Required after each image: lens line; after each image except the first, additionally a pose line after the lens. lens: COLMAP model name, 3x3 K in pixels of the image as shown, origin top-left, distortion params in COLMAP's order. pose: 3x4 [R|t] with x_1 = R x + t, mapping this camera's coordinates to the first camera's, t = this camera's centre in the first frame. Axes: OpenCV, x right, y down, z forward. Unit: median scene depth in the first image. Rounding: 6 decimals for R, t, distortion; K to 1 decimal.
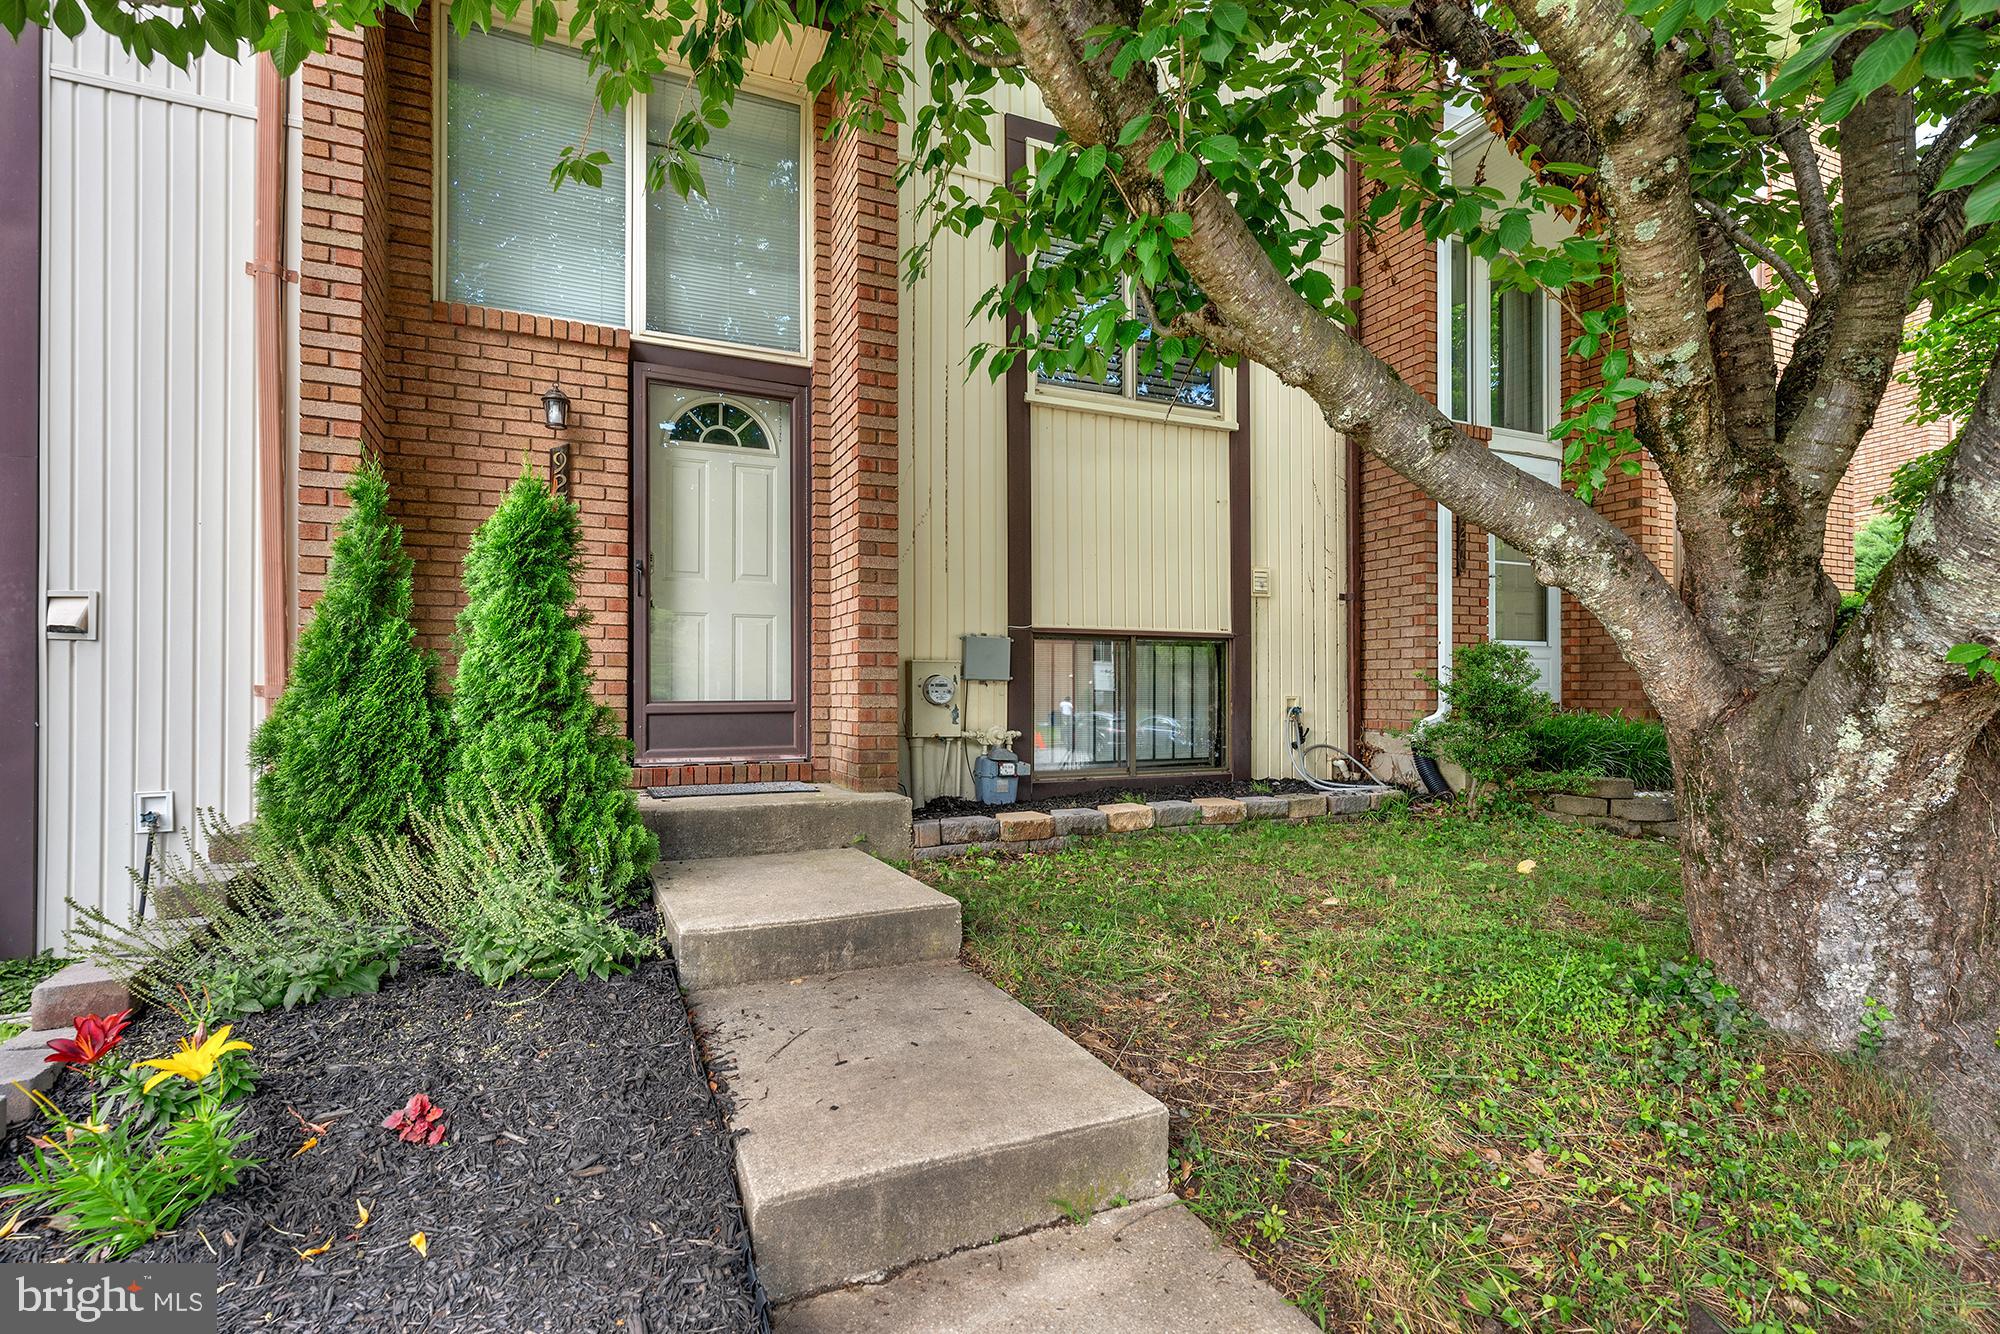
lens RADIAL K [[946.7, 0, 982.9], [0, 946.7, 663.4], [0, 0, 1]] dist [-0.003536, 0.000994]
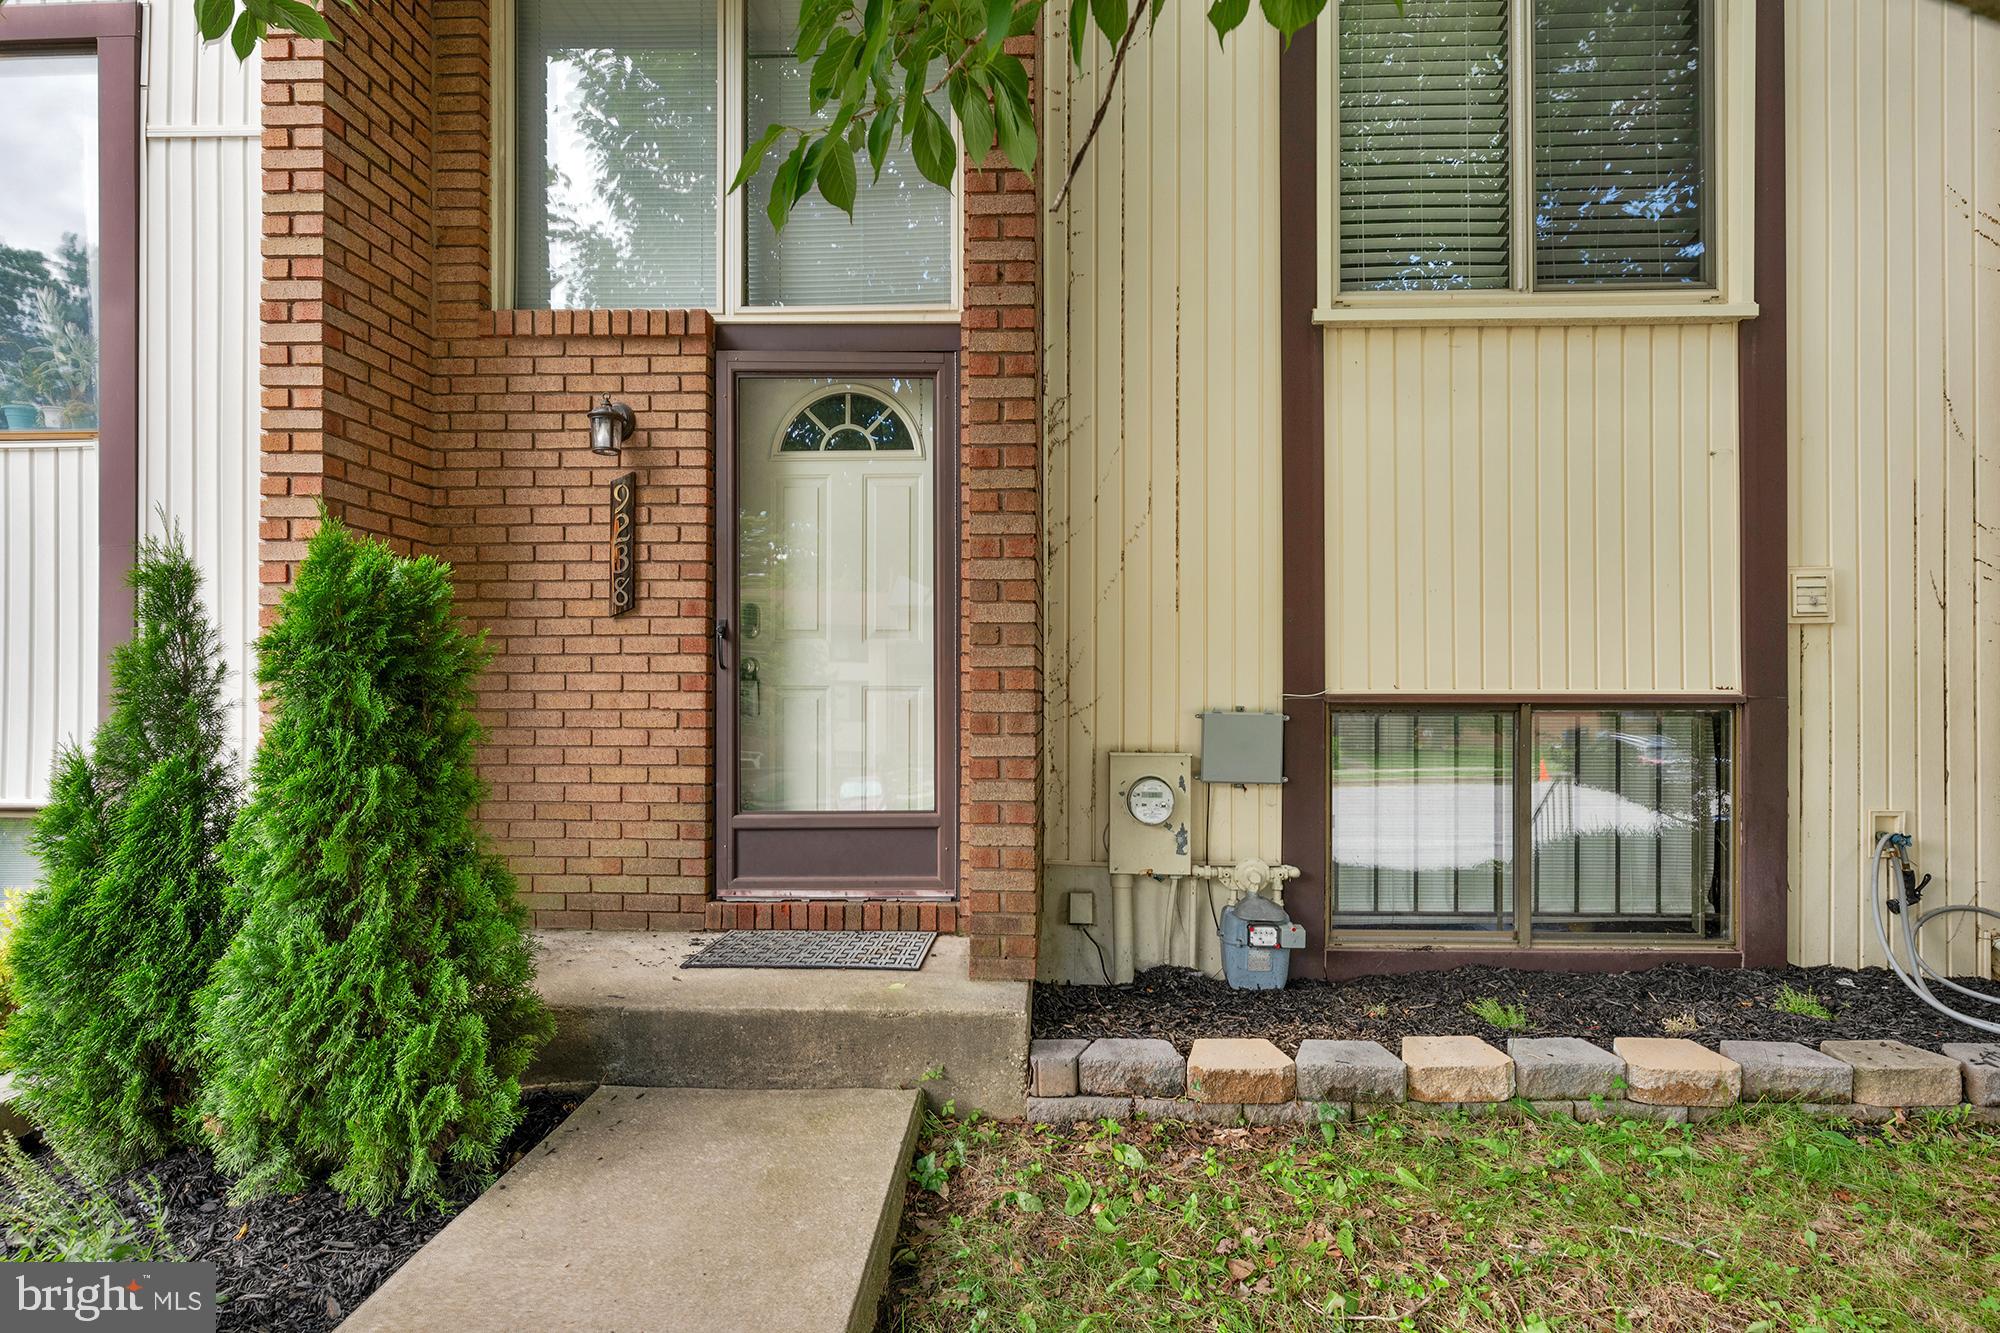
lens RADIAL K [[946.7, 0, 1052.5], [0, 946.7, 678.6], [0, 0, 1]] dist [-0.003536, 0.000994]
pose [[0.899287, -0.005745, -0.437321, 0.180855], [0.013449, 0.999804, 0.014521, -0.067694], [0.437152, -0.018940, 0.899188, 0.426578]]
